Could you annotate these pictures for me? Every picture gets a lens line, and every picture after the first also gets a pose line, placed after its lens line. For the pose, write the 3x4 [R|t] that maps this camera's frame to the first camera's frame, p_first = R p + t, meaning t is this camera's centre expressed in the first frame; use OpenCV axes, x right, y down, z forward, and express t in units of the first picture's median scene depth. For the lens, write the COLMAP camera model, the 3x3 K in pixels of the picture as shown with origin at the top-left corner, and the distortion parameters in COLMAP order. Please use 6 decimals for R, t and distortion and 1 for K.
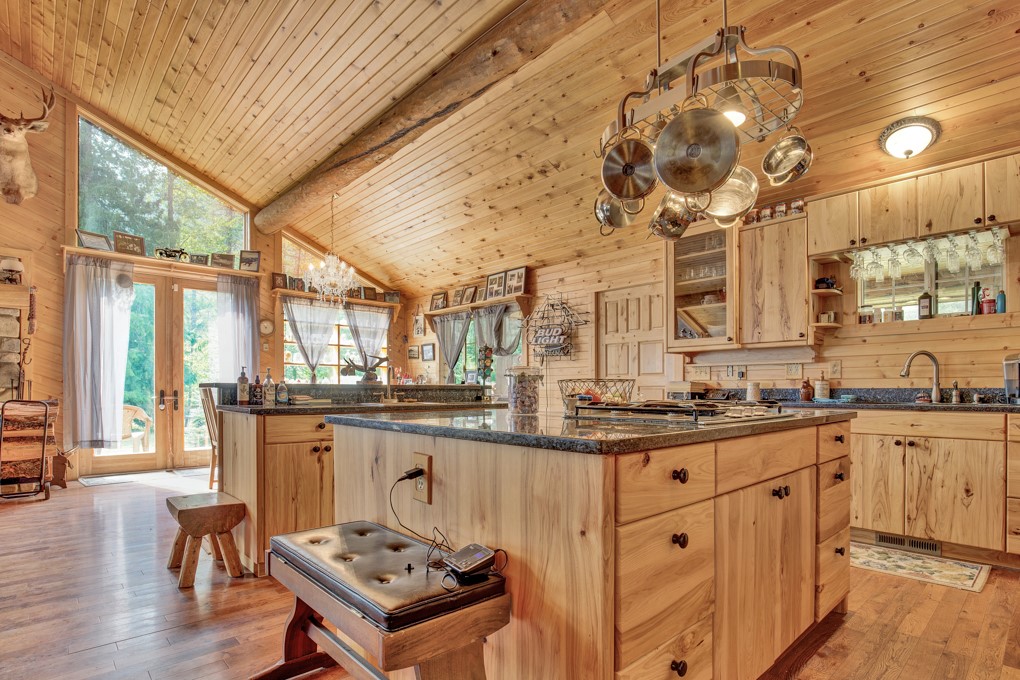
lens RADIAL K [[519.0, 0, 509.1], [0, 519.0, 398.7], [0, 0, 1]] dist [-0.022097, 0.000446]
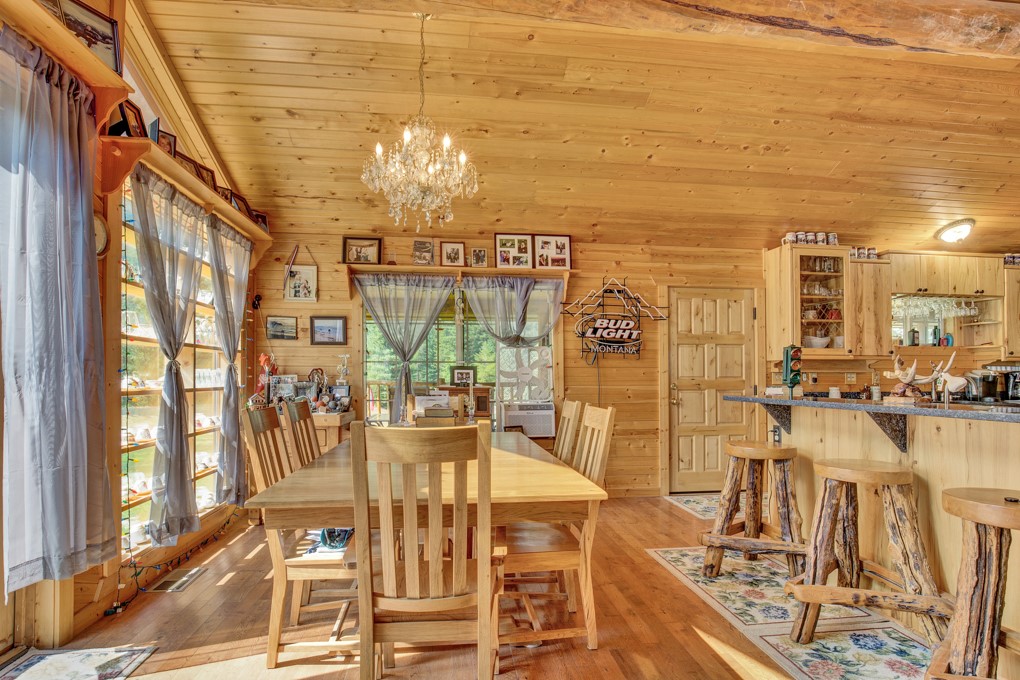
lens RADIAL K [[503.1, 0, 505.8], [0, 503.1, 354.6], [0, 0, 1]] dist [-0.037700, 0.011159]
pose [[0.596411, 0.034964, 0.801917, -0.673722], [0.010630, 0.998619, -0.051446, -0.041629], [-0.802608, 0.039208, 0.595216, 0.682215]]
